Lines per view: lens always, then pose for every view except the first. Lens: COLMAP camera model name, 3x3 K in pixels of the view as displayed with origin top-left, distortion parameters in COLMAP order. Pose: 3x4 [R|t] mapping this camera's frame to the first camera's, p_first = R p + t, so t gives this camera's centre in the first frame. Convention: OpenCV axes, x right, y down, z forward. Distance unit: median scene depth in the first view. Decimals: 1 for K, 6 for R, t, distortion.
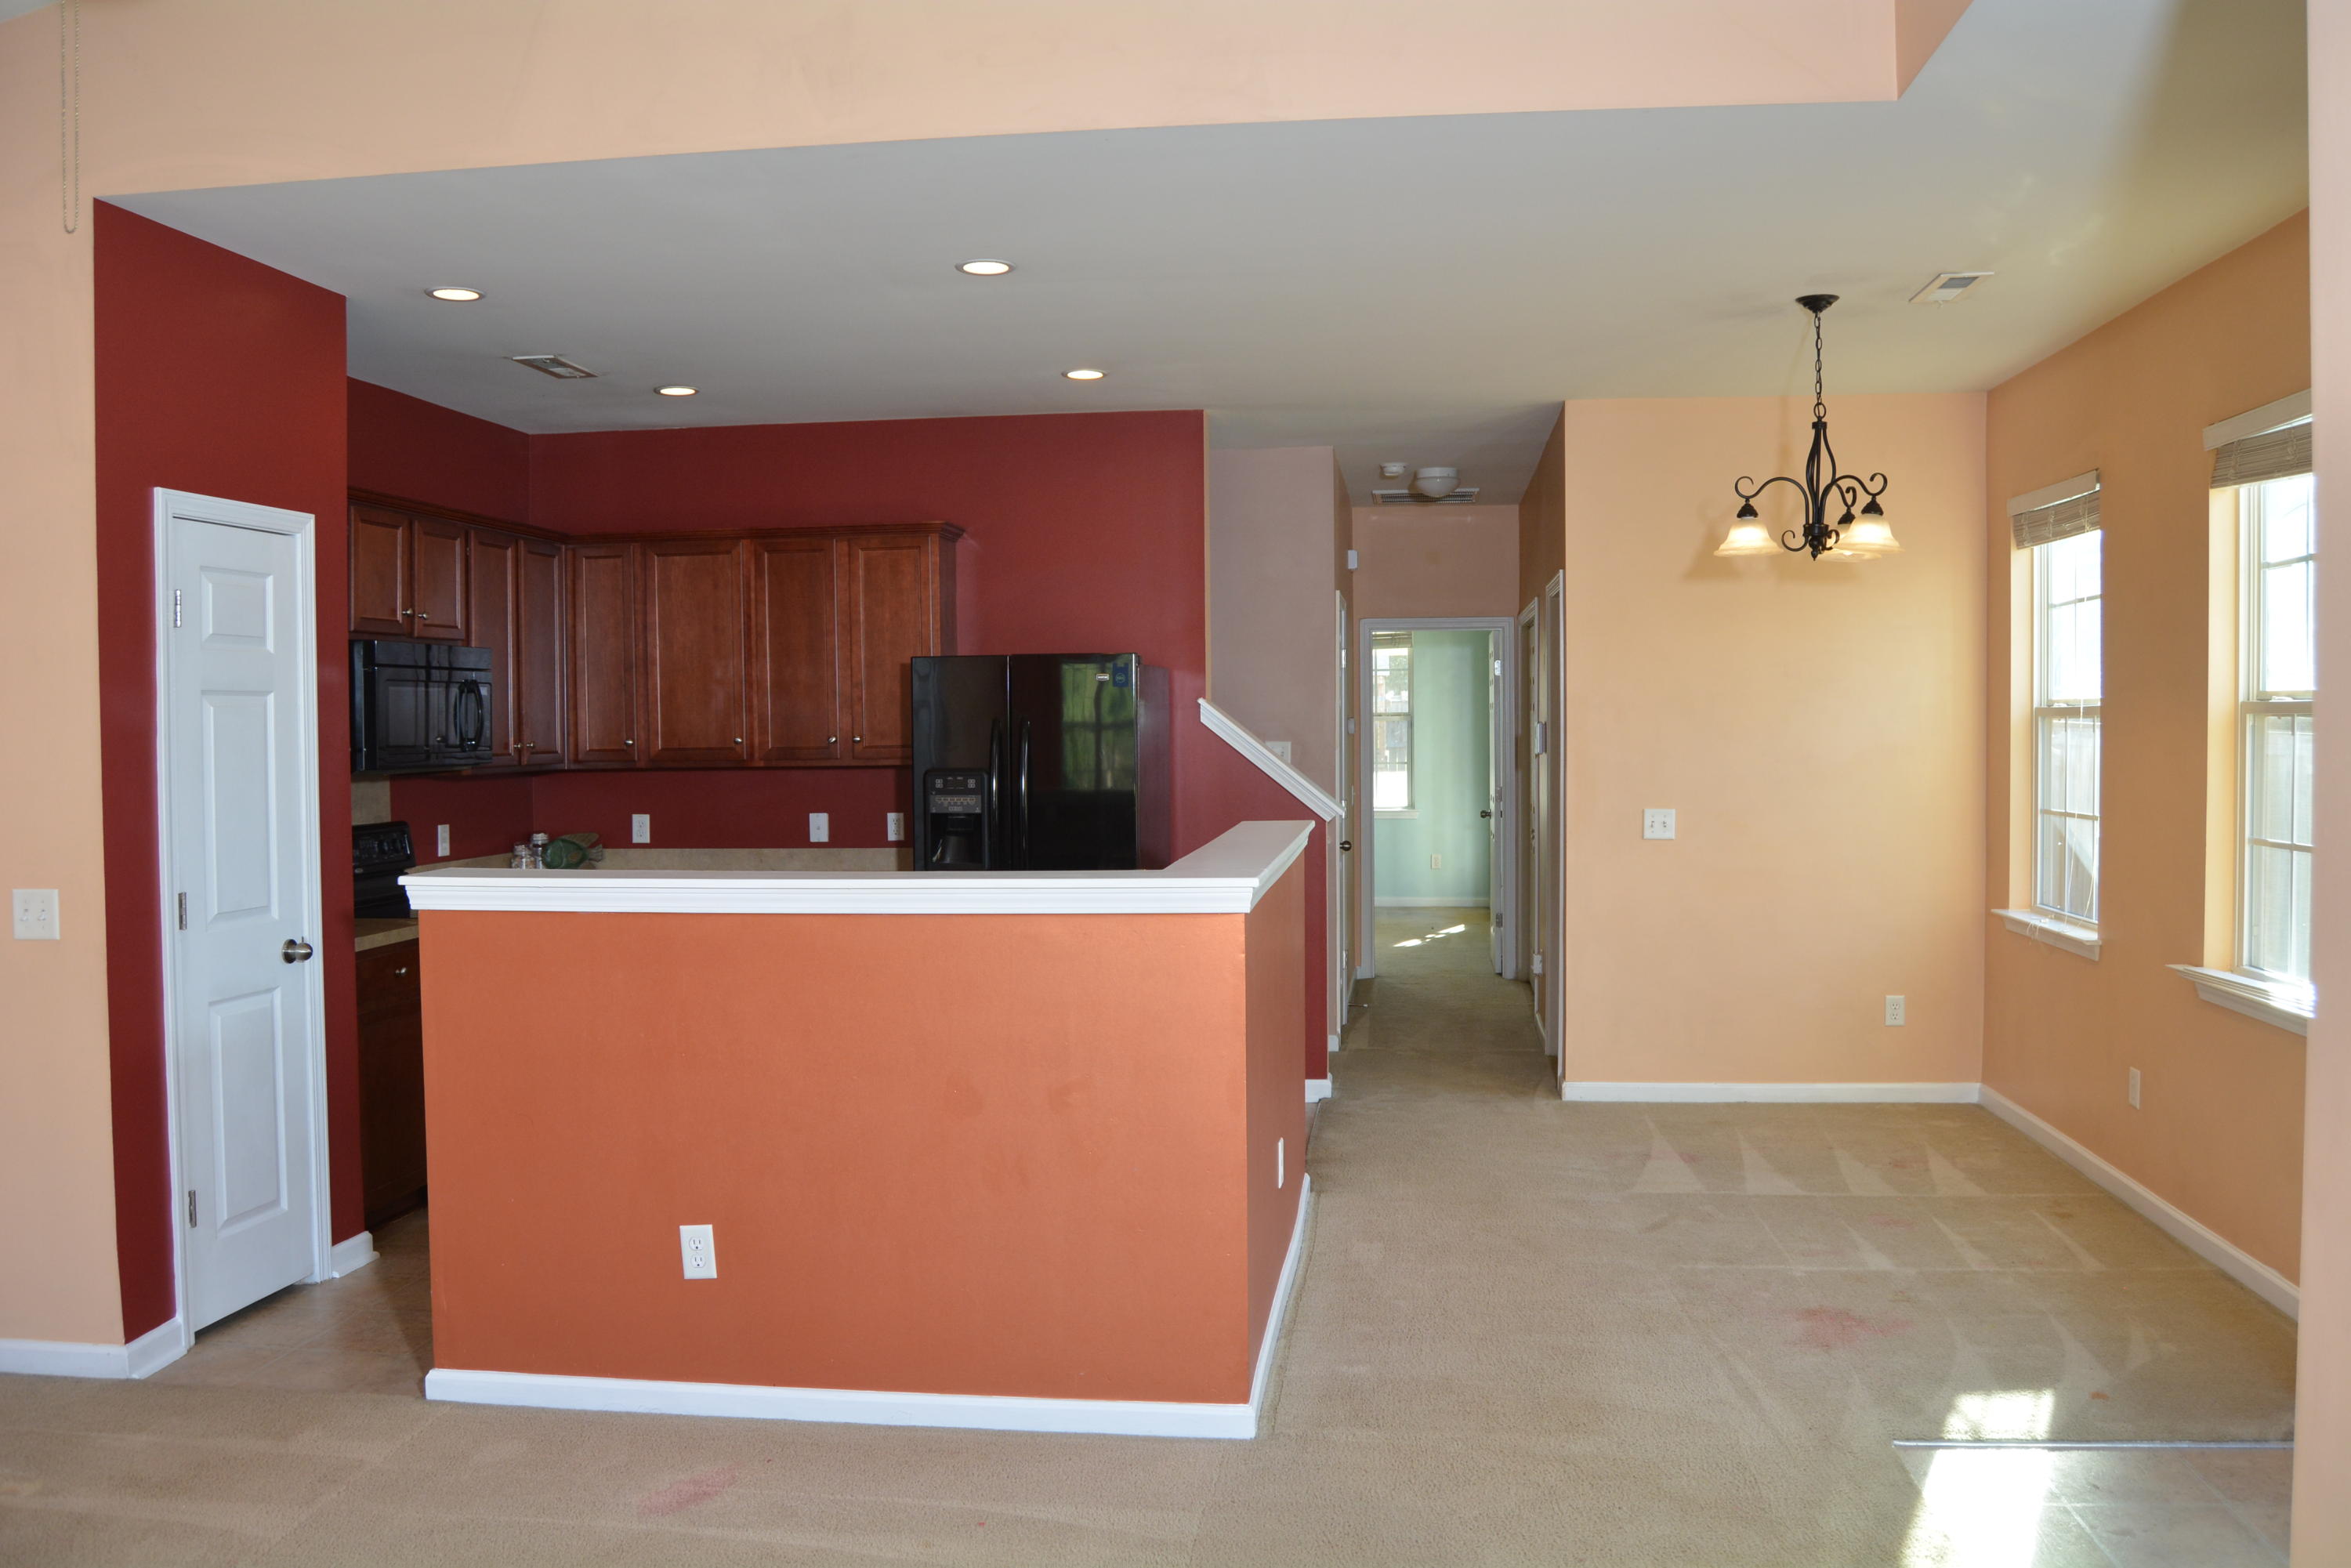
lens RADIAL K [[1851.7, 0, 1191.4], [0, 1851.7, 787.4], [0, 0, 1]] dist [-0.093192, 0.037291]
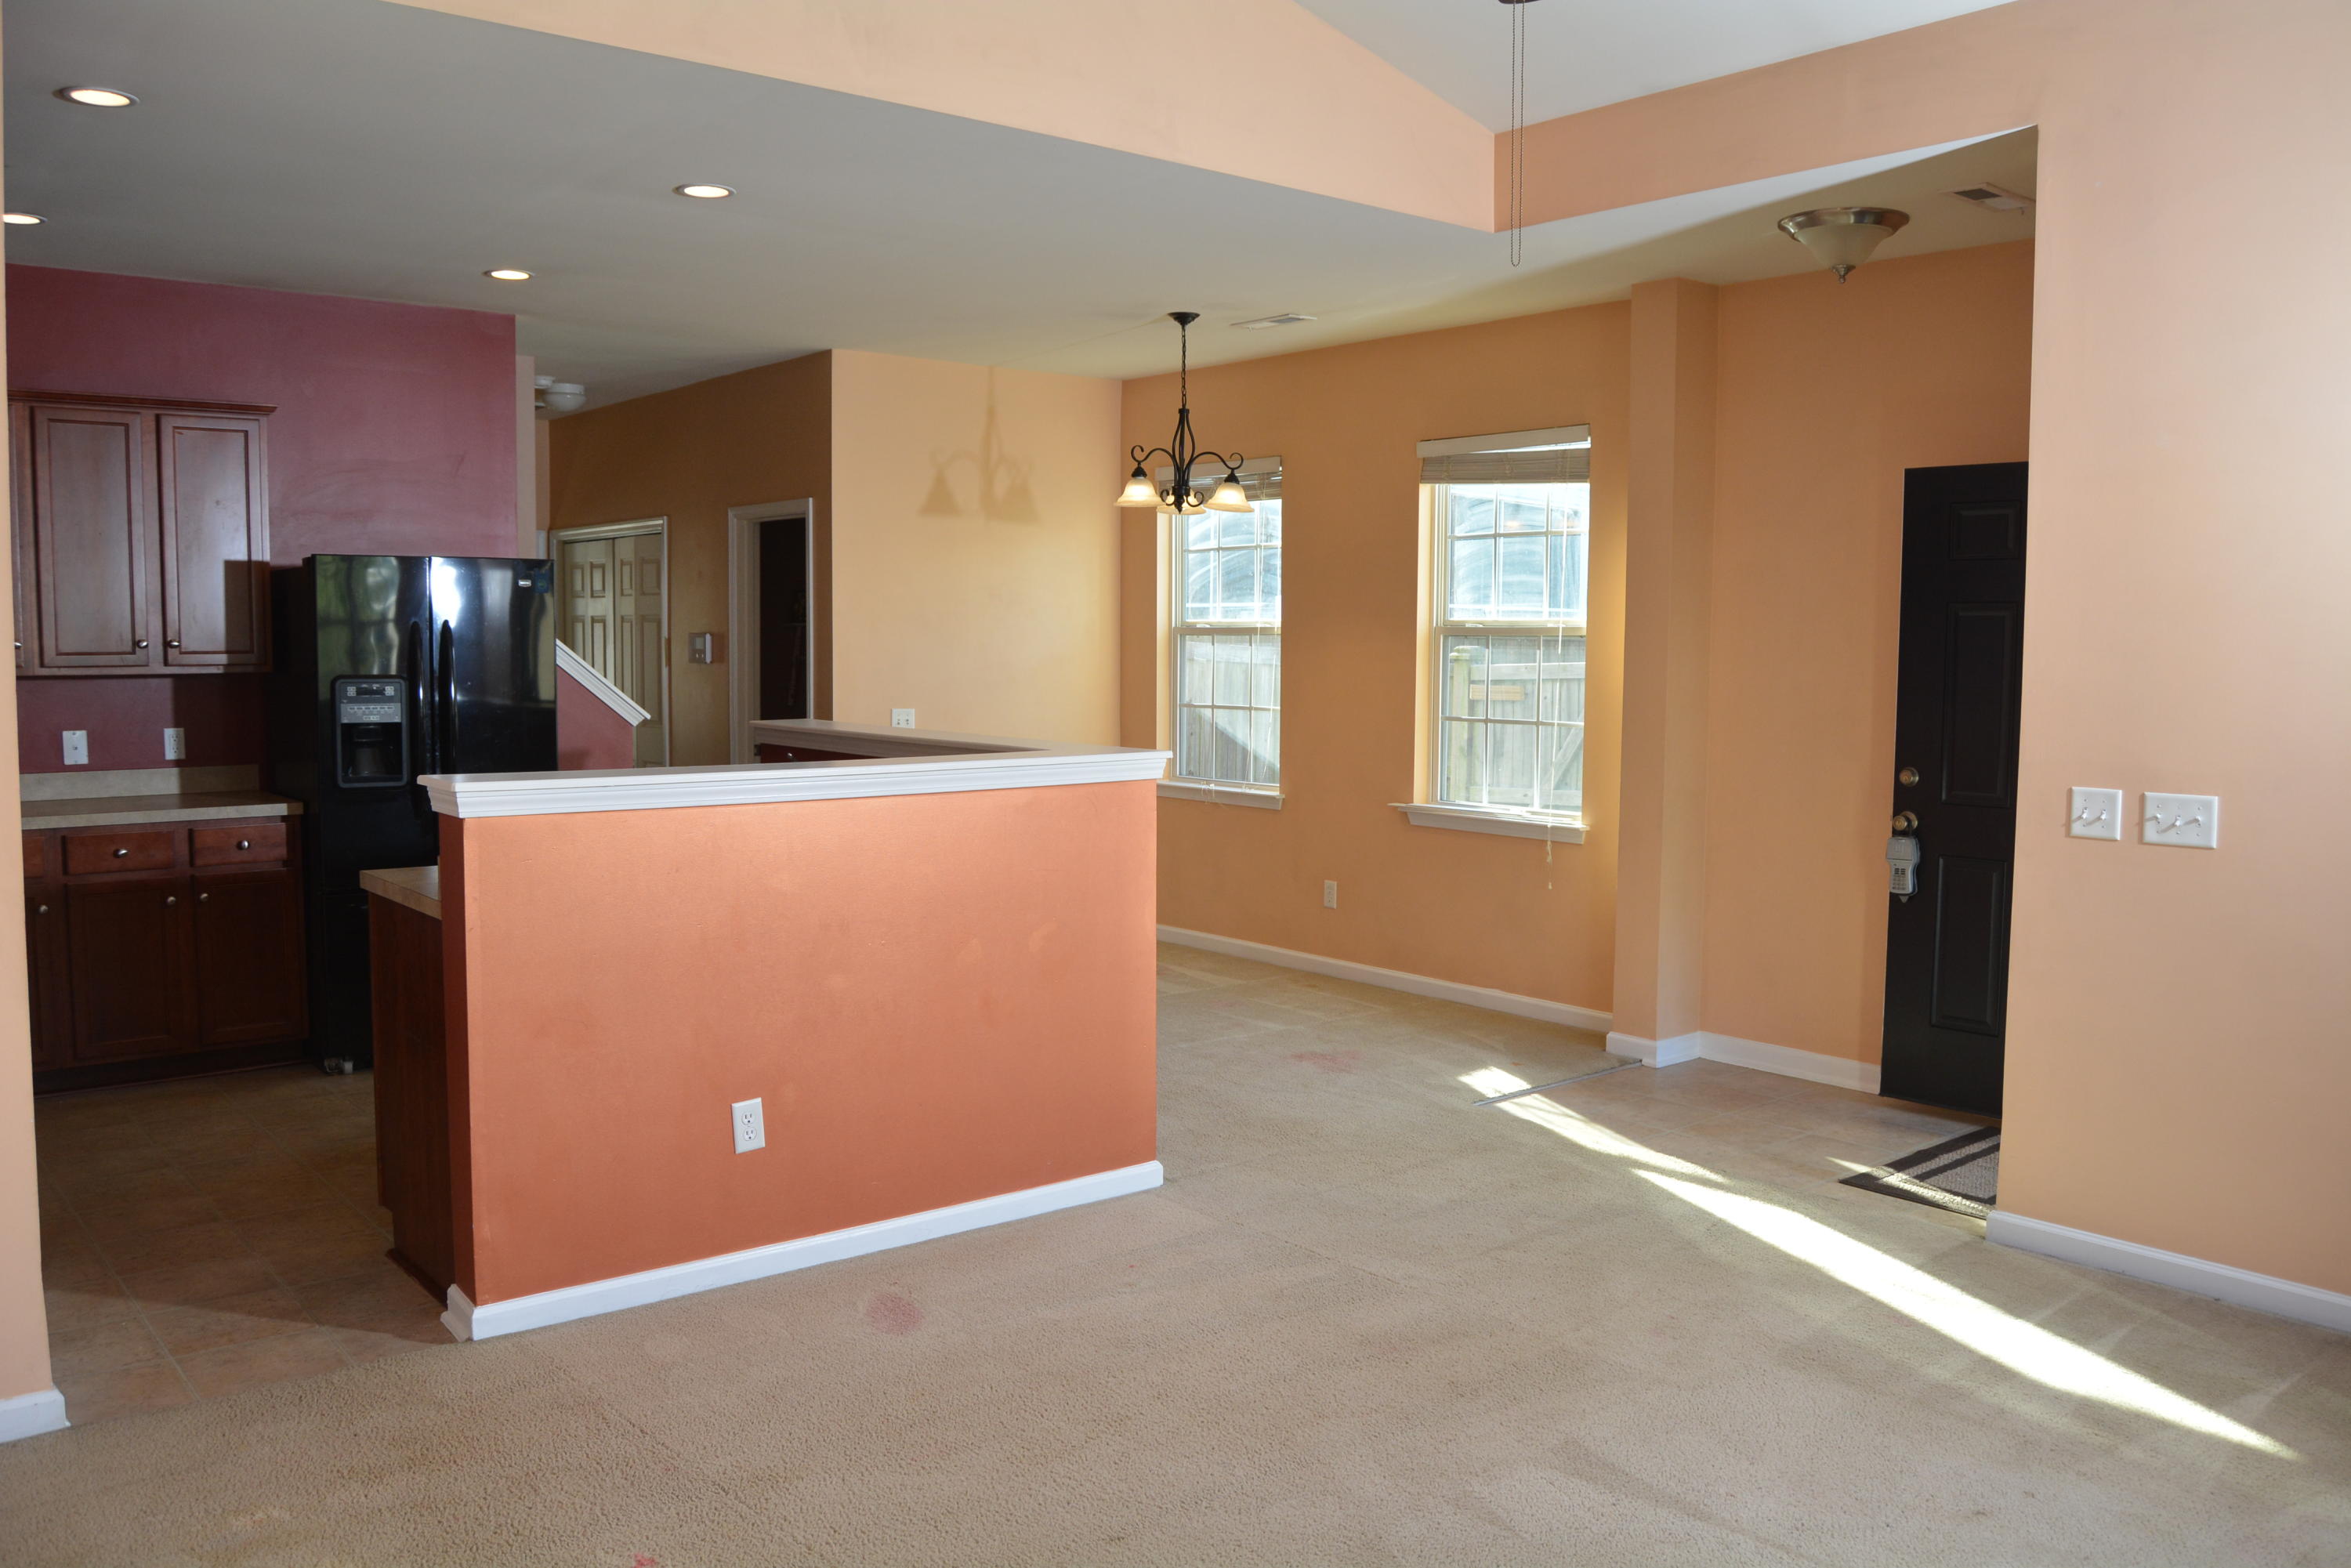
lens RADIAL K [[1851.7, 0, 1213.1], [0, 1851.7, 804.7], [0, 0, 1]] dist [-0.093192, 0.037291]
pose [[0.681967, -0.050618, 0.729629, -0.513293], [0.011671, 0.998228, 0.058344, 0.006676], [-0.731290, -0.031273, 0.681350, 0.054062]]
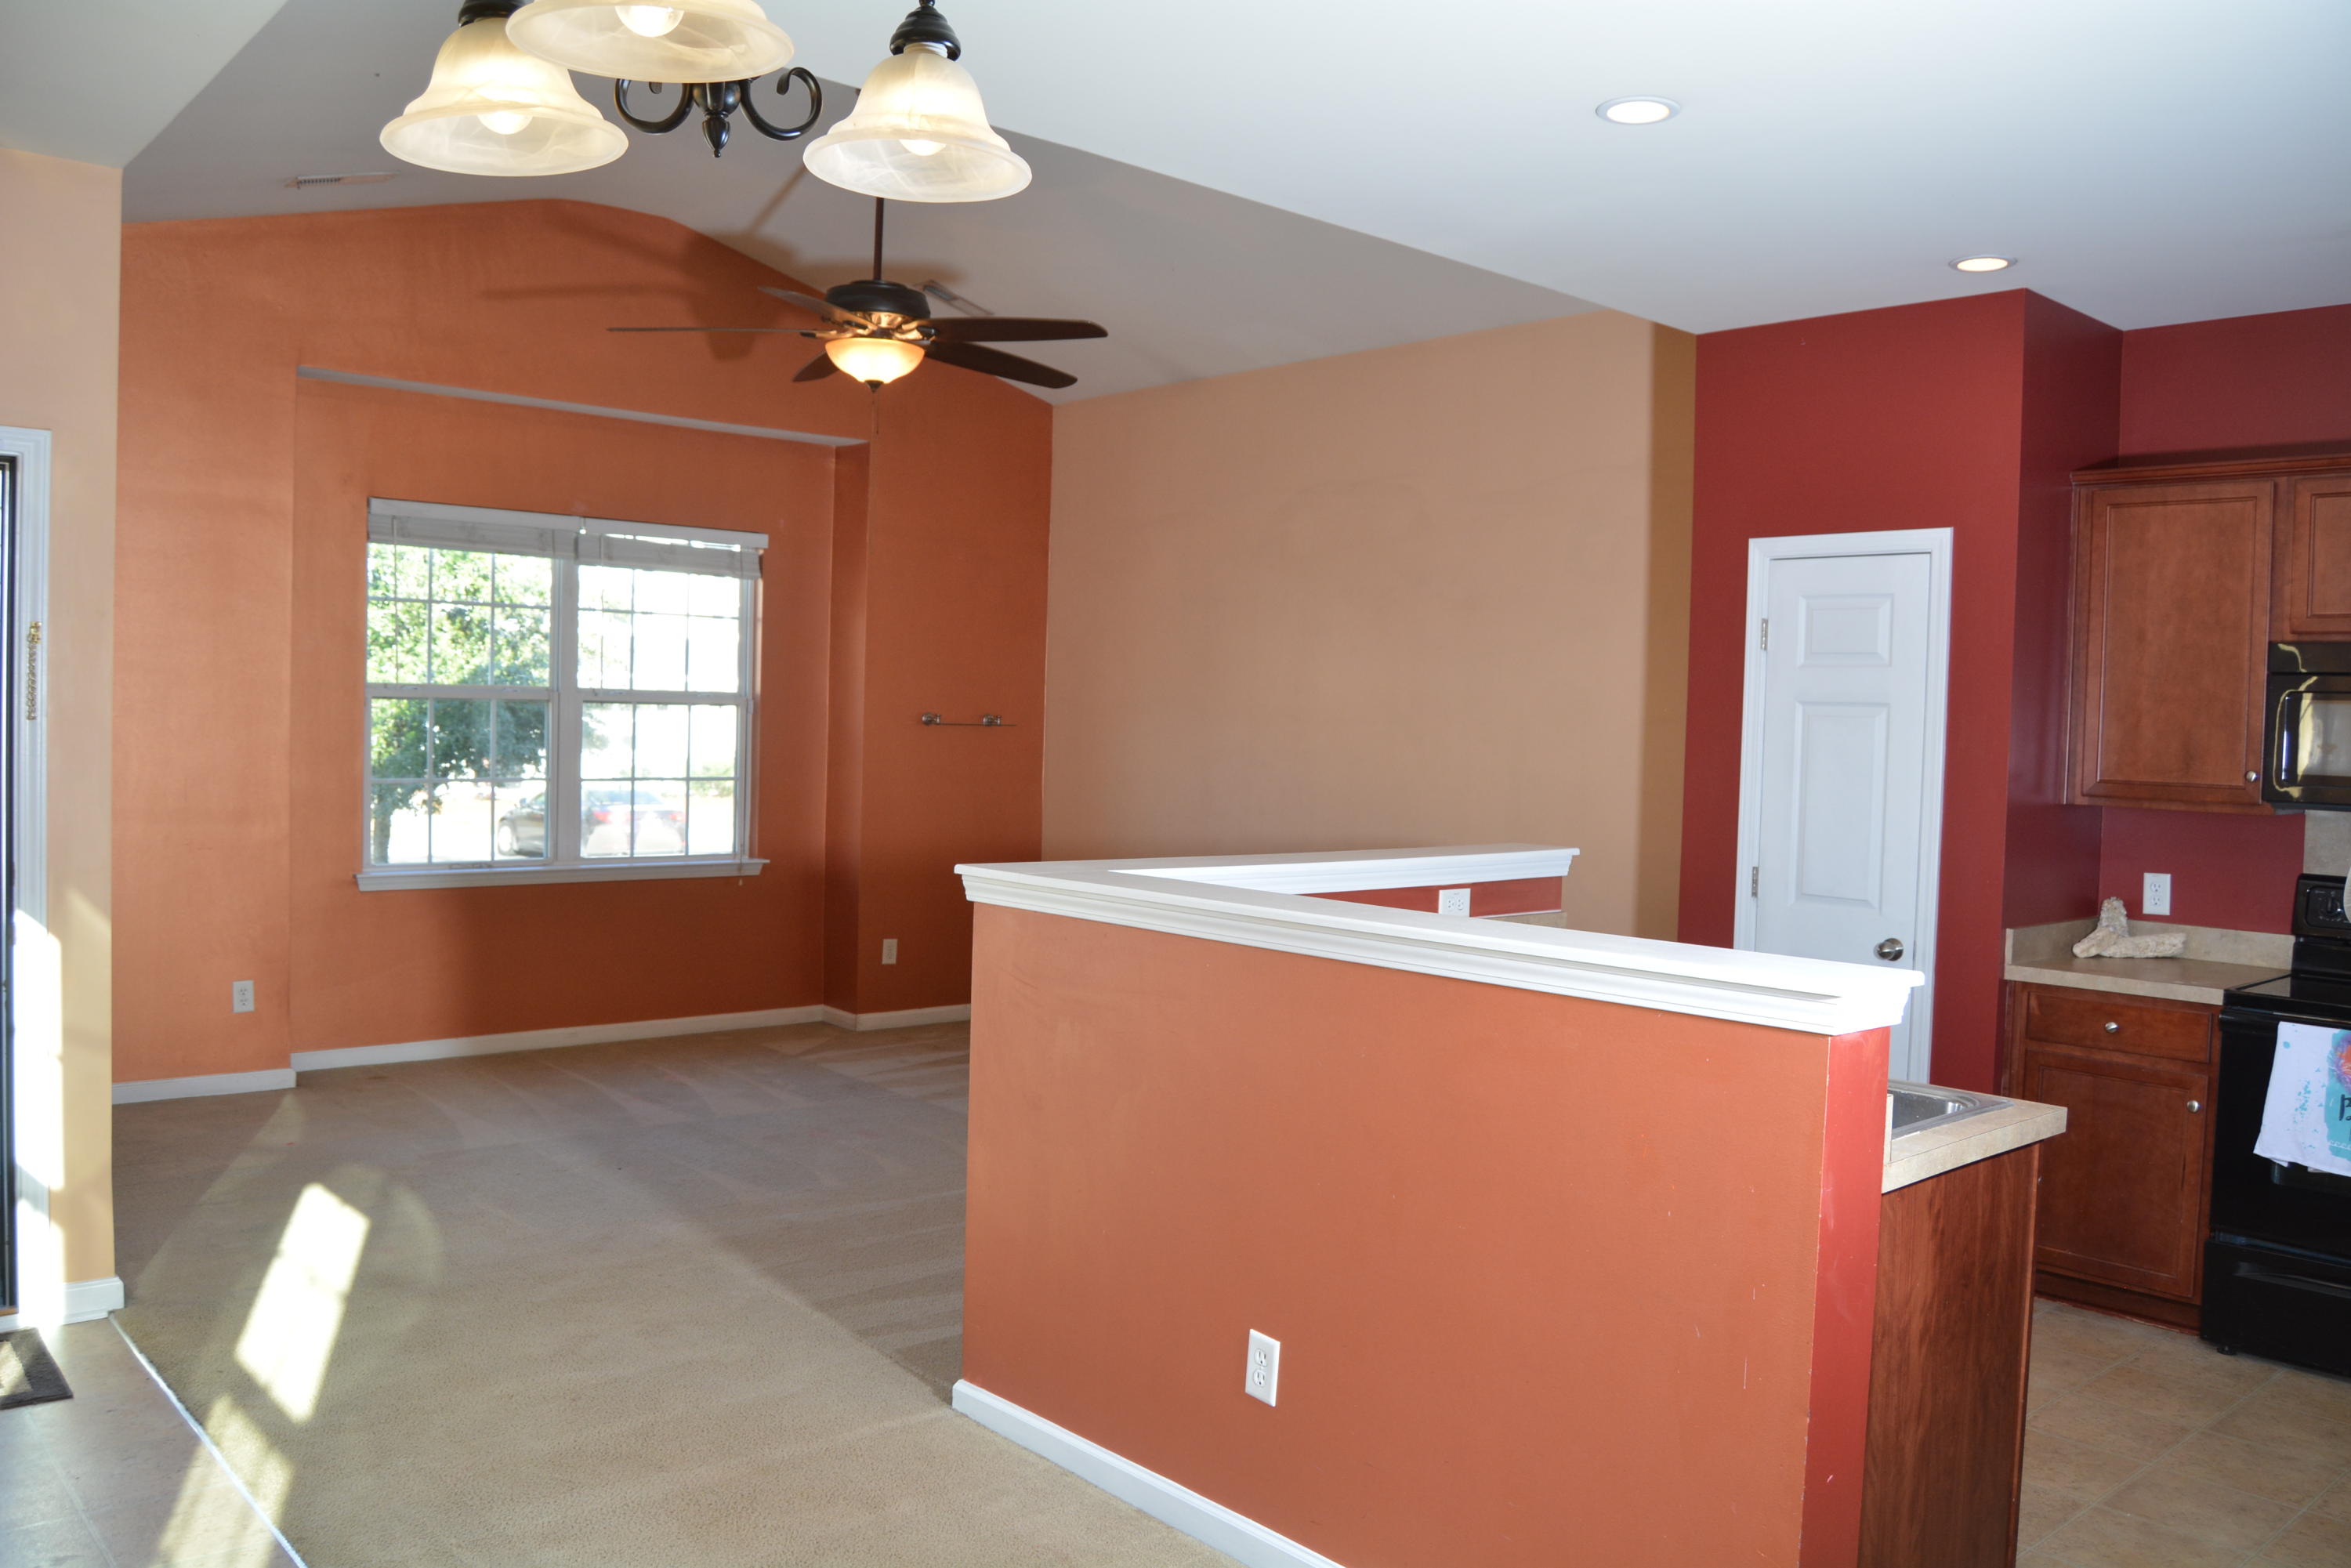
lens RADIAL K [[1851.7, 0, 1194.8], [0, 1851.7, 785.8], [0, 0, 1]] dist [-0.093192, 0.037291]
pose [[-0.653694, 0.021845, -0.756444, 0.420844], [-0.049358, 0.996224, 0.071424, -0.044682], [0.755148, 0.084026, -0.650147, 1.017831]]
